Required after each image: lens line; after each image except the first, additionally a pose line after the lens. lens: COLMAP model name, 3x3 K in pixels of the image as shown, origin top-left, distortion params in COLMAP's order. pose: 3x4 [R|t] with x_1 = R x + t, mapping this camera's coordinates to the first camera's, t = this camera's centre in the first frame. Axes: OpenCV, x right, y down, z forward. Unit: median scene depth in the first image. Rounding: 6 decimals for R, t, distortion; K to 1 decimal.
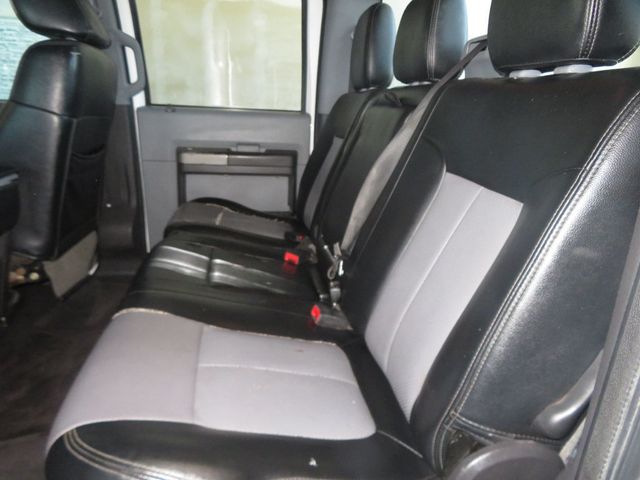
lens RADIAL K [[466.0, 0, 322.4], [0, 466.0, 237.5], [0, 0, 1]] dist [0.015648, -0.002946]
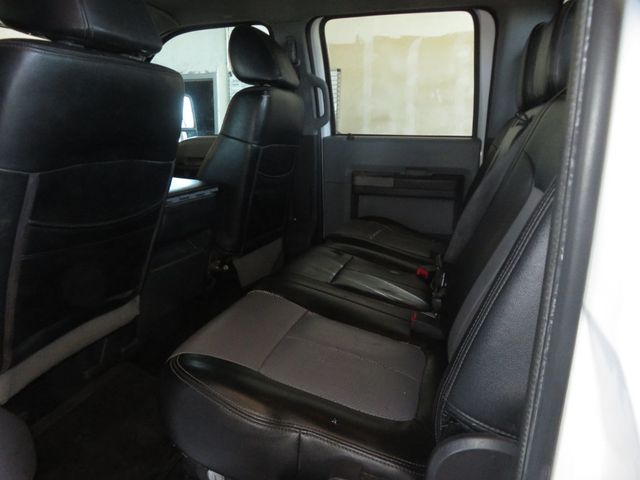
lens RADIAL K [[469.1, 0, 321.6], [0, 469.1, 233.6], [0, 0, 1]] dist [0.008428, 0.002344]
pose [[0.896257, 0.063683, -0.438939, 0.184205], [-0.095246, 0.994185, -0.050240, 0.029966], [0.433187, 0.086835, 0.897111, -0.050699]]
